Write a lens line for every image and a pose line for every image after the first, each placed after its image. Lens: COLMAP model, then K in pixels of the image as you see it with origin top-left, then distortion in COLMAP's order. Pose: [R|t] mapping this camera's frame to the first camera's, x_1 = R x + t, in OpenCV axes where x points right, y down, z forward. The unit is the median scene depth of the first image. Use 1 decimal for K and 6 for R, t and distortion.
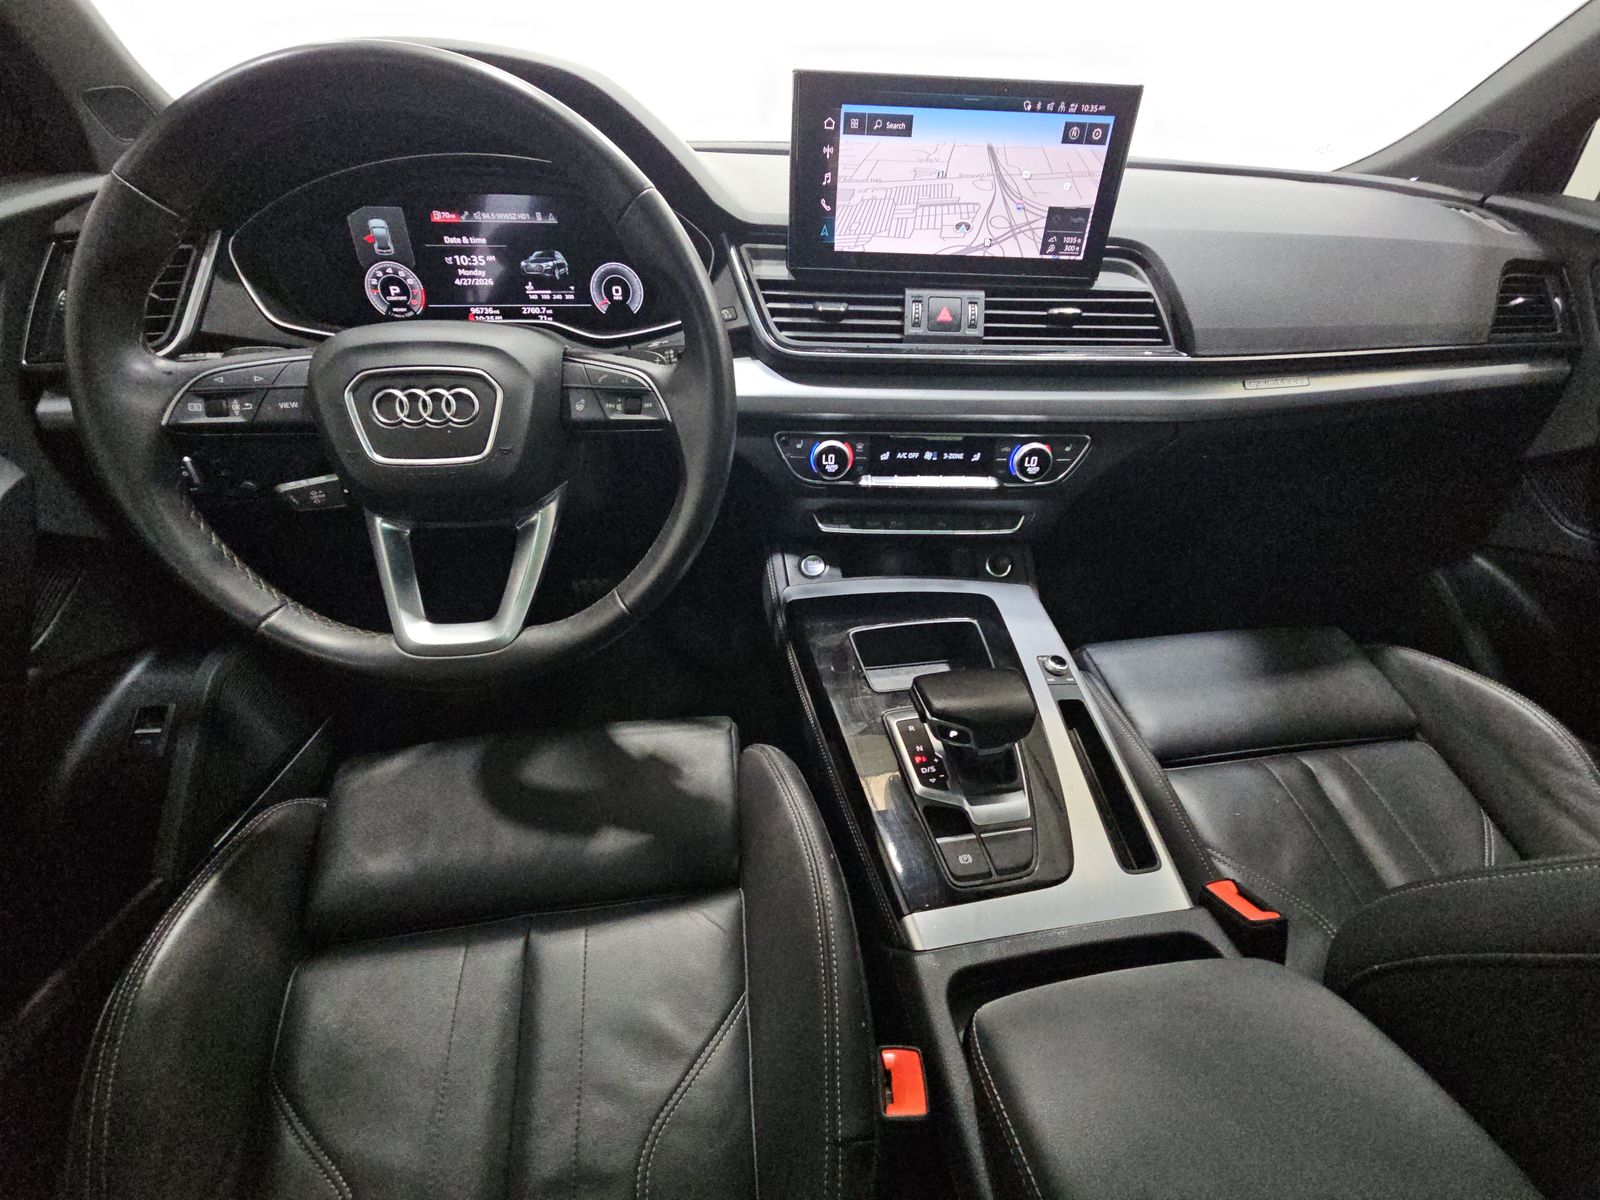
lens RADIAL K [[630.7, 0, 799.1], [0, 630.7, 604.5], [0, 0, 1]] dist [-0.004820, -0.001189]
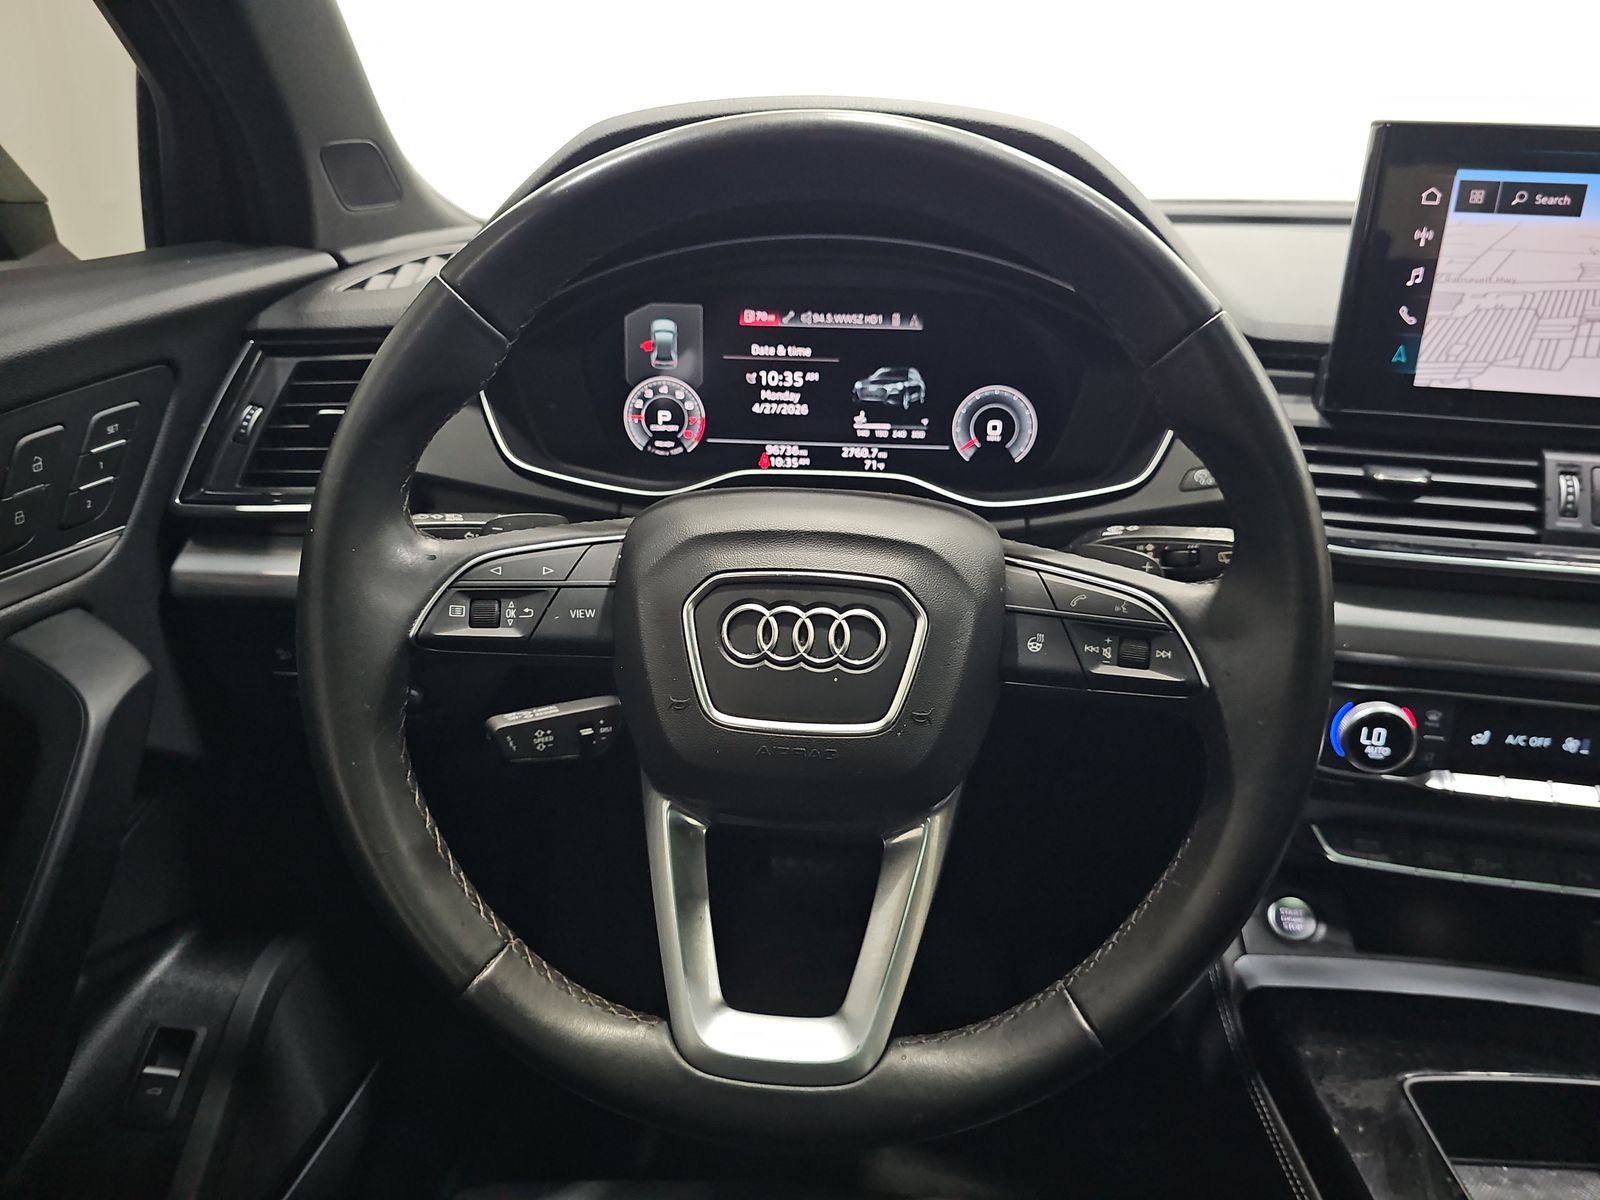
lens RADIAL K [[1055.9, 0, 808.1], [0, 1055.9, 600.7], [0, 0, 1]] dist [0.005853, -0.023155]
pose [[0.975299, 0.072098, -0.208793, -0.260072], [-0.121833, 0.964035, -0.236207, -0.076345], [0.184254, 0.255810, 0.949006, 0.034896]]
